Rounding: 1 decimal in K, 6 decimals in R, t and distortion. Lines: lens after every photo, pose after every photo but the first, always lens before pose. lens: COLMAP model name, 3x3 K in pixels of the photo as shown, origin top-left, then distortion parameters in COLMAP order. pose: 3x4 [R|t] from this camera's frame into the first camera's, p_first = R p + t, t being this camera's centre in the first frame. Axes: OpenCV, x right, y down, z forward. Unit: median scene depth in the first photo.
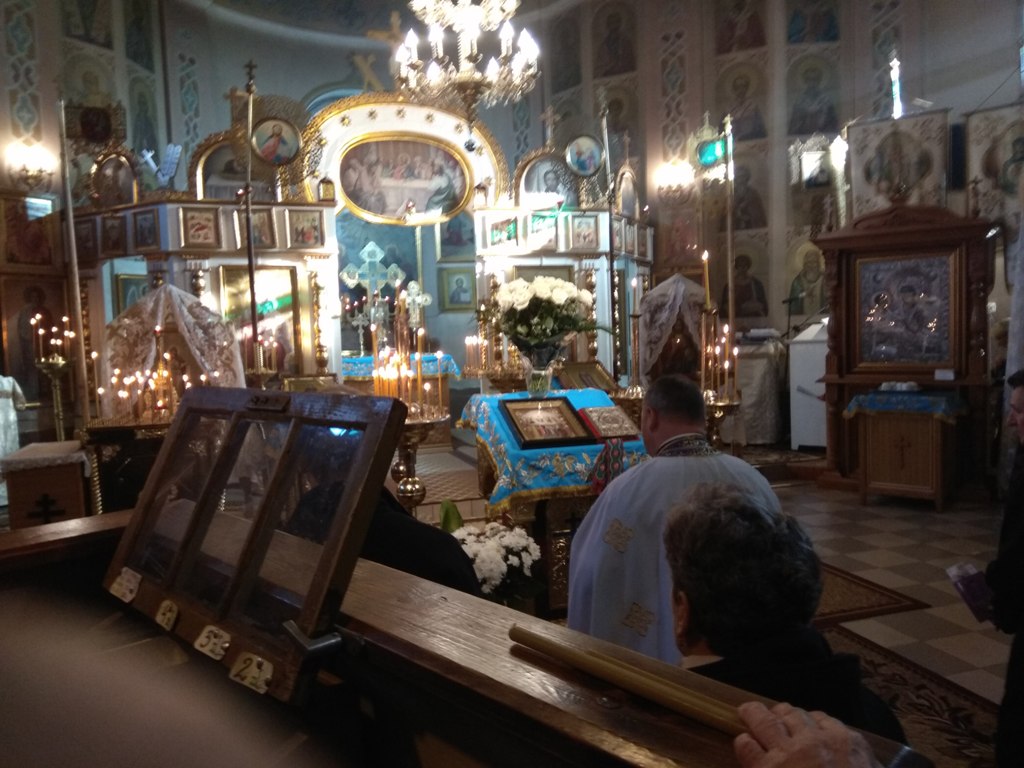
lens RADIAL K [[789.2, 0, 511.7], [0, 789.2, 388.5], [0, 0, 1]] dist [0.137072, -0.216003]
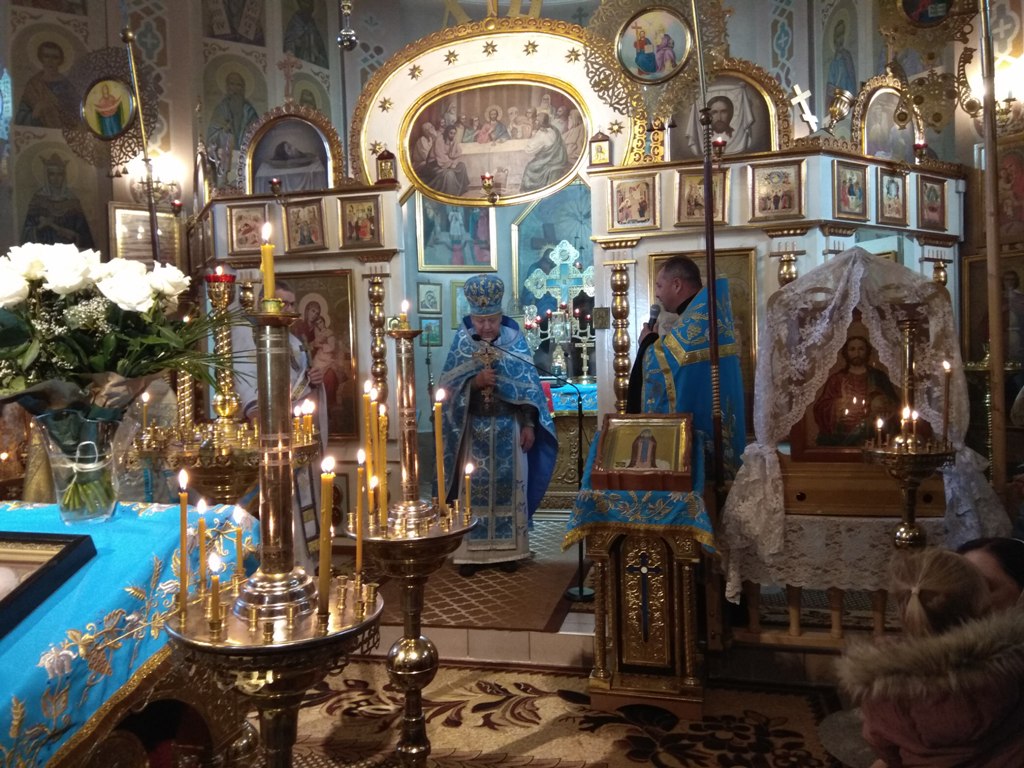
lens RADIAL K [[789.2, 0, 511.7], [0, 789.2, 388.5], [0, 0, 1]] dist [0.137072, -0.216003]
pose [[0.855812, 0.028683, -0.516491, 0.265223], [-0.038806, 0.999208, -0.008810, -0.038610], [0.515829, 0.027583, 0.856247, 0.423306]]
